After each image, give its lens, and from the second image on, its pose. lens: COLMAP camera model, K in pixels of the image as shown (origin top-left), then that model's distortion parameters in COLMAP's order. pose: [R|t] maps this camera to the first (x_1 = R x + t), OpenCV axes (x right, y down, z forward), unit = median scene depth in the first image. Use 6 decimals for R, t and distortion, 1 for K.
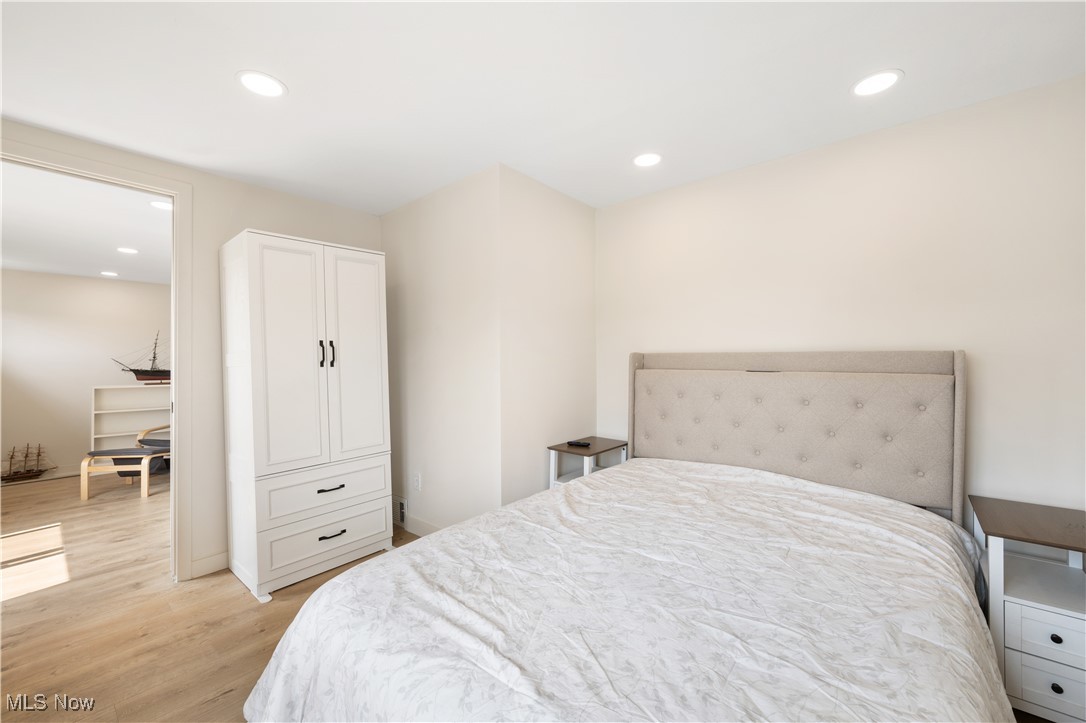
lens RADIAL K [[424.0, 0, 541.5], [0, 424.0, 366.1], [0, 0, 1]] dist [-0.001167, -0.000129]
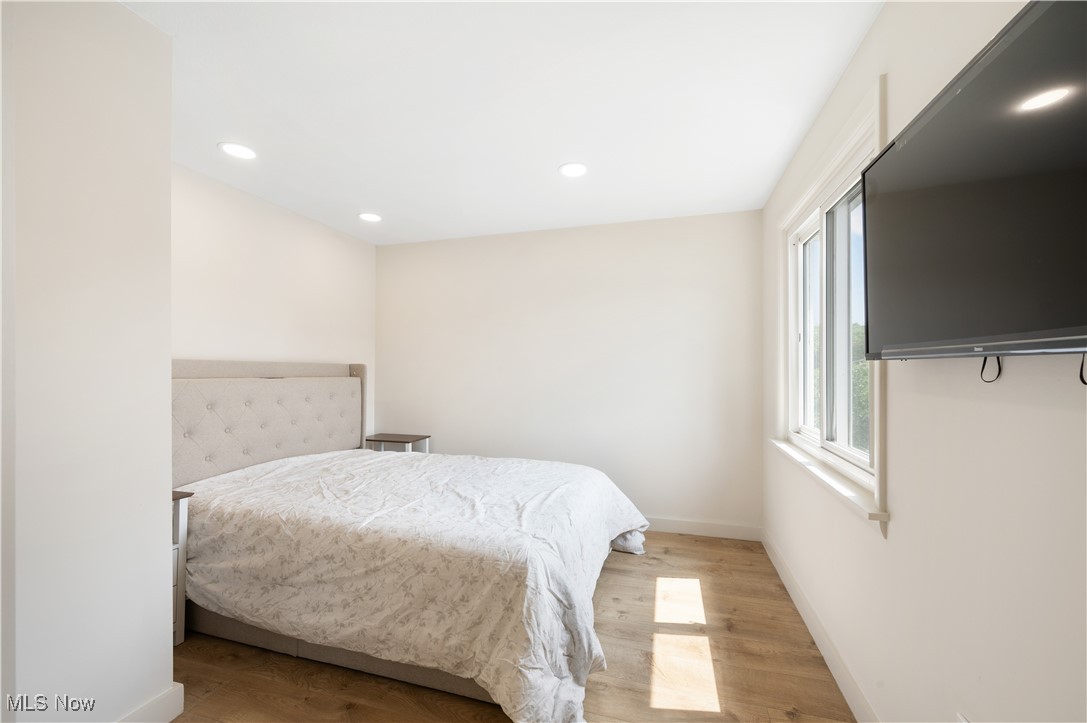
lens RADIAL K [[424.4, 0, 542.0], [0, 424.4, 366.1], [0, 0, 1]] dist [-0.001167, -0.000129]
pose [[-0.399786, 0.007498, 0.916578, -1.064710], [0.014869, 0.999888, -0.001694, -0.009408], [-0.916488, 0.012951, -0.399853, 0.943625]]
